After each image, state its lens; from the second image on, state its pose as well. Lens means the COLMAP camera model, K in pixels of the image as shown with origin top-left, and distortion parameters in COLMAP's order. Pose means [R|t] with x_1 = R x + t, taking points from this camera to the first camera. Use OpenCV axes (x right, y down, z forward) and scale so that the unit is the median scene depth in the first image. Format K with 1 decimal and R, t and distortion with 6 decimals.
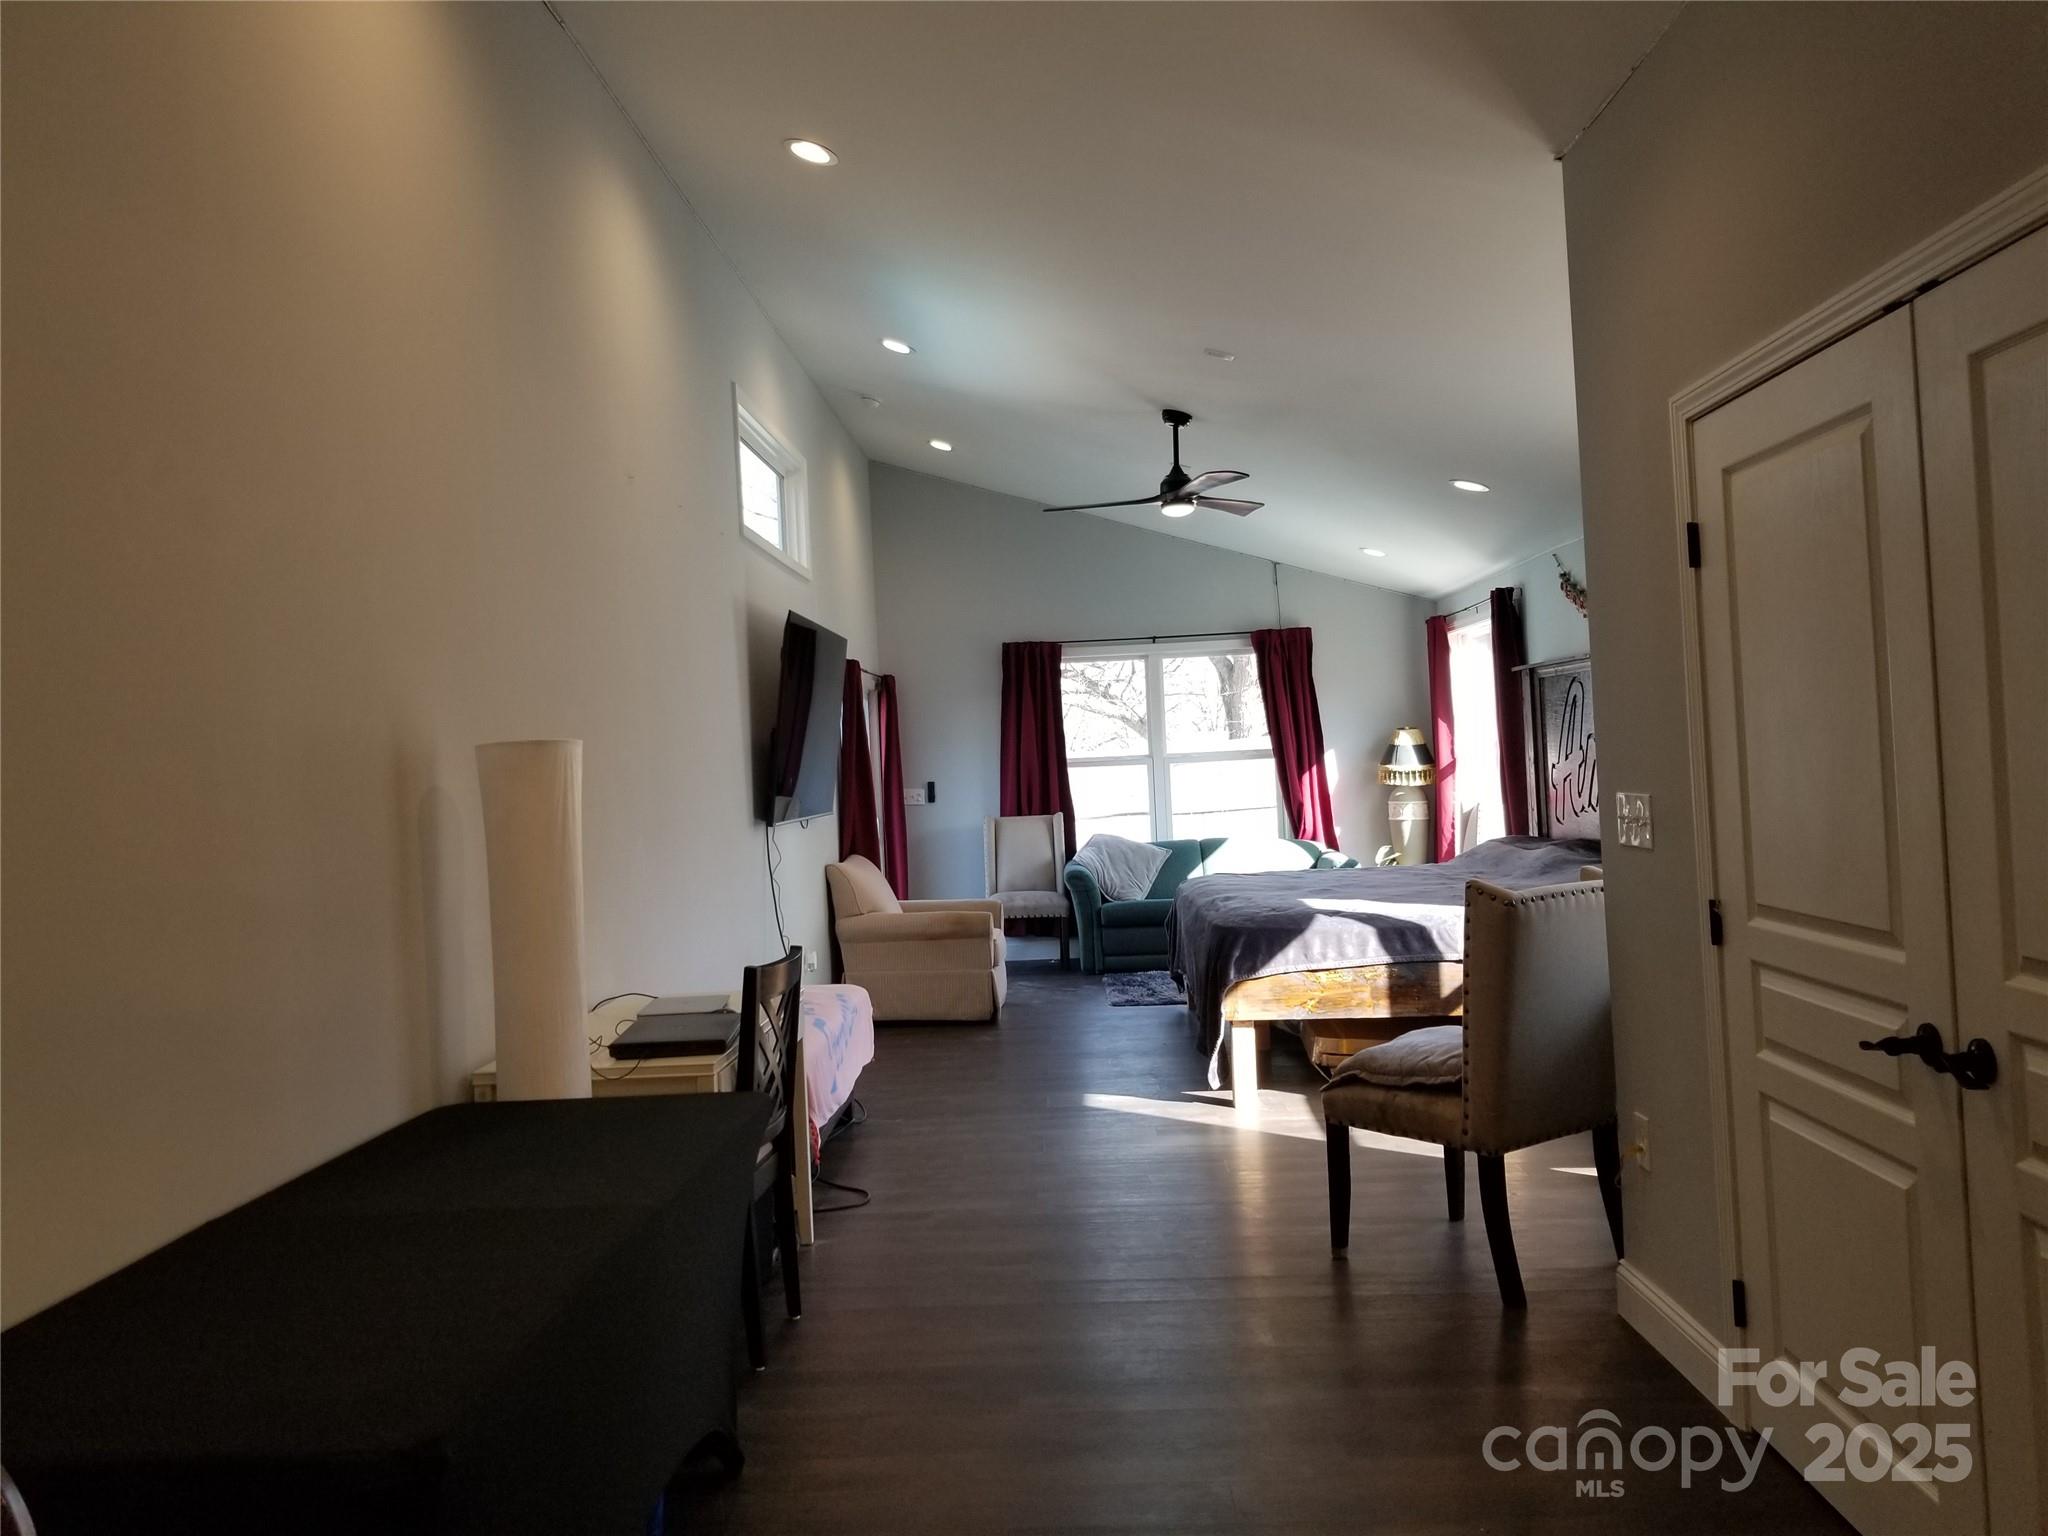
lens RADIAL K [[1600.6, 0, 1019.3], [0, 1600.6, 758.6], [0, 0, 1]] dist [0.068000, -0.127667]
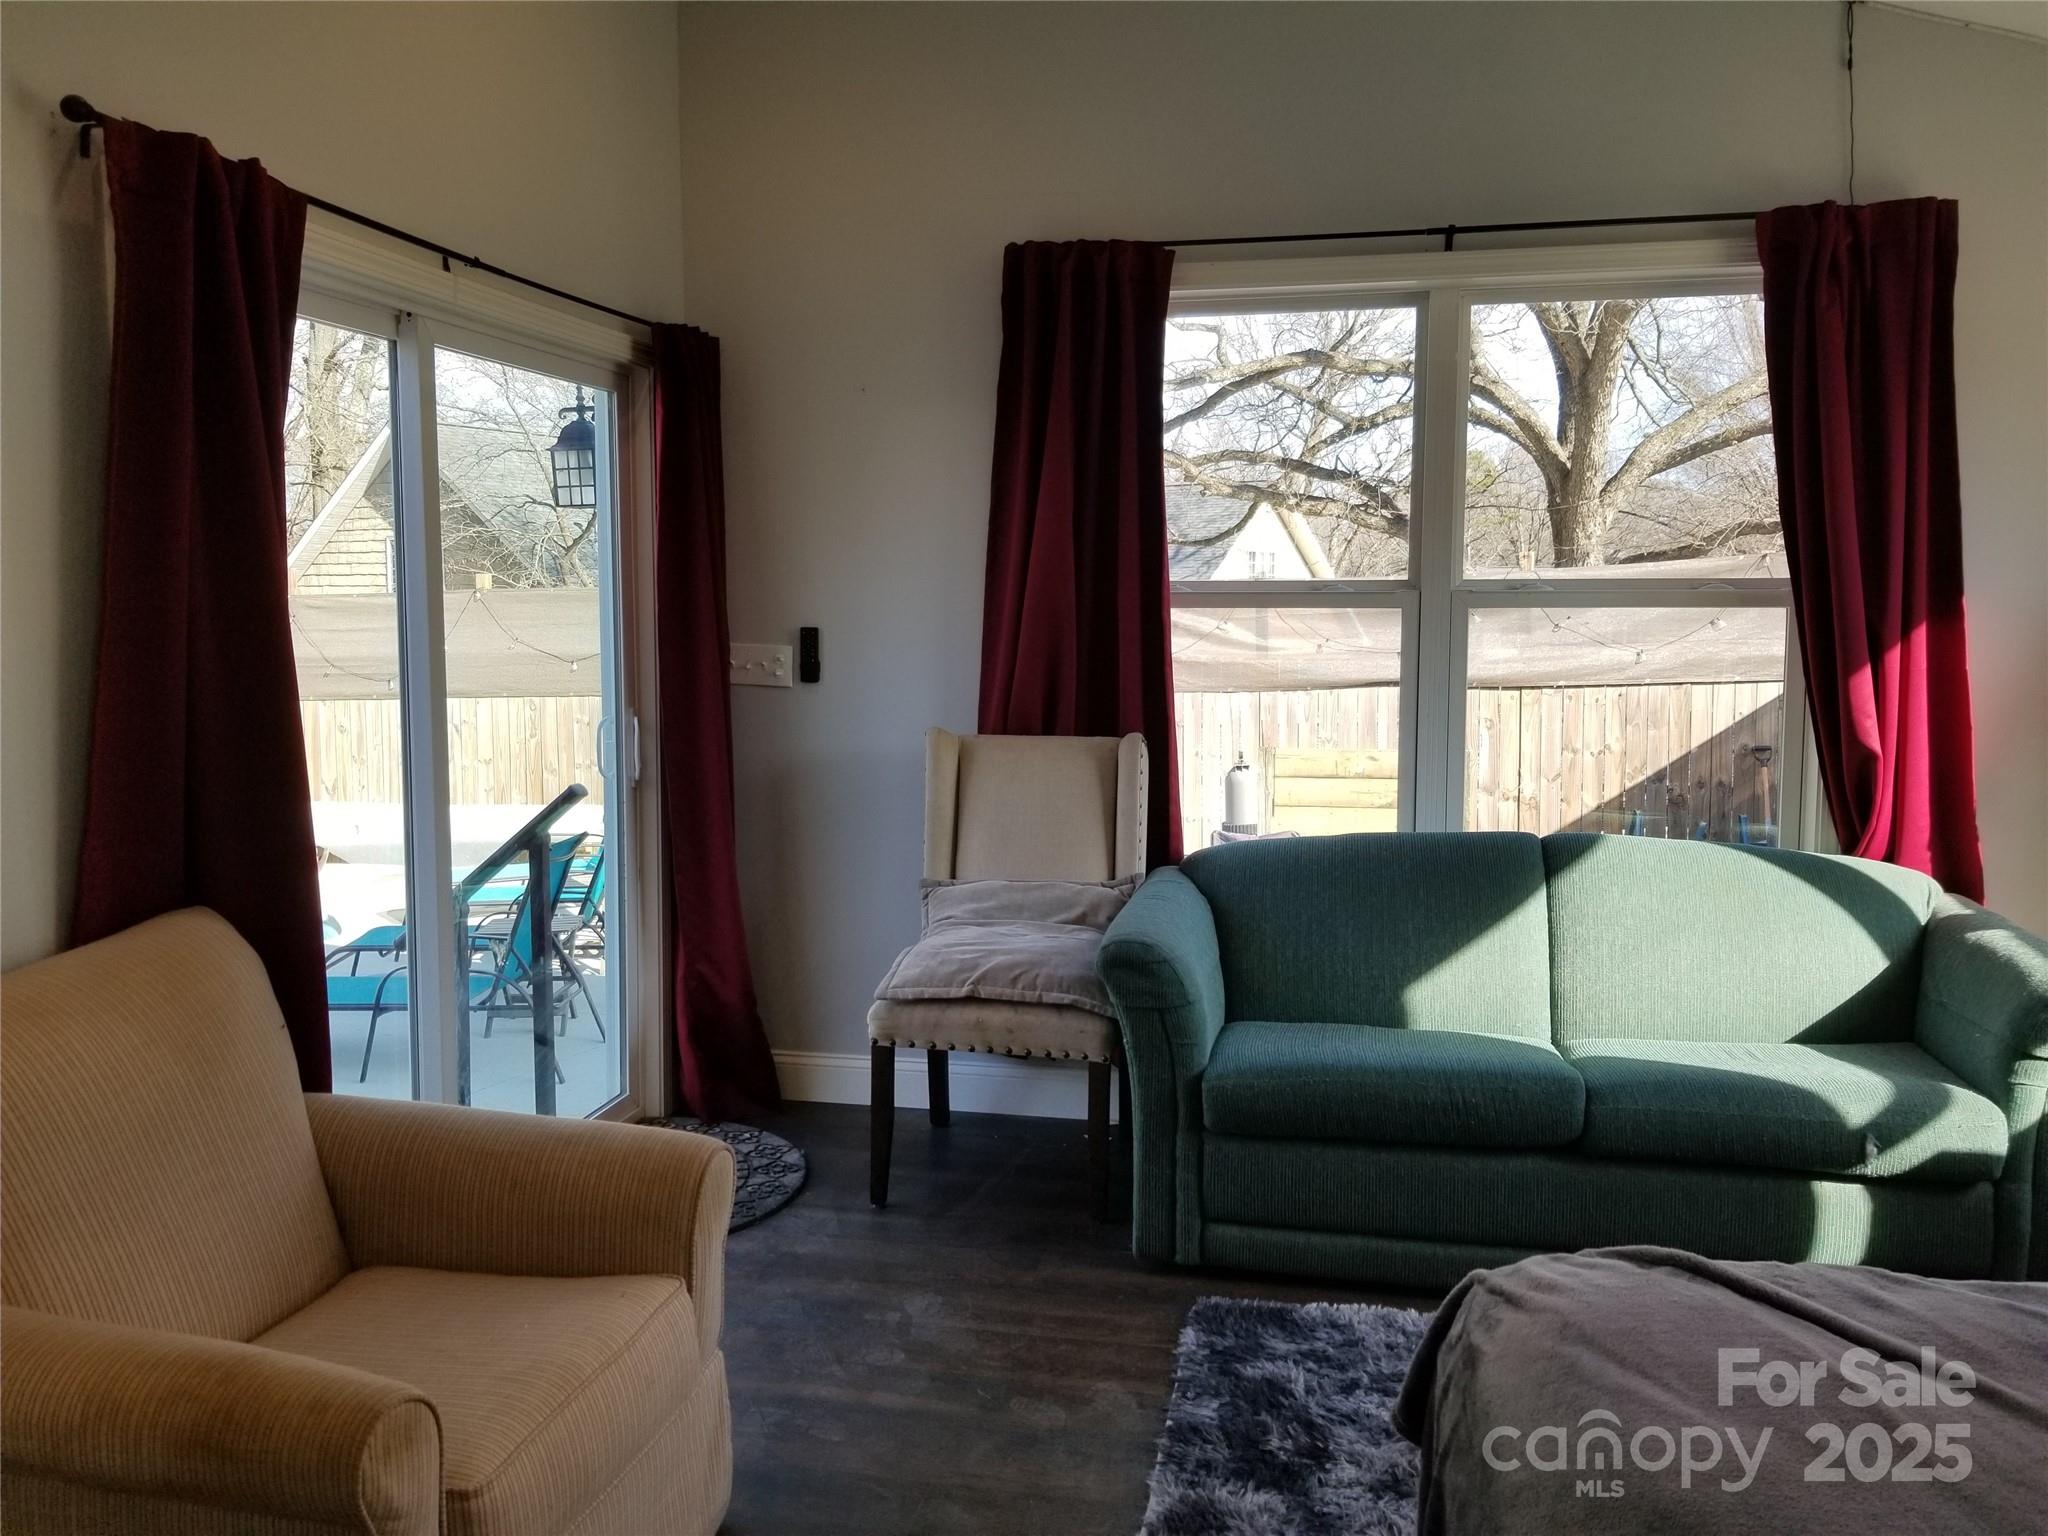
lens RADIAL K [[1600.6, 0, 1019.5], [0, 1600.6, 719.0], [0, 0, 1]] dist [0.068000, -0.127667]
pose [[0.983068, 0.060856, -0.172843, 0.060234], [-0.049434, 0.996347, 0.069638, 0.007344], [0.176450, -0.059914, 0.982485, 0.642668]]
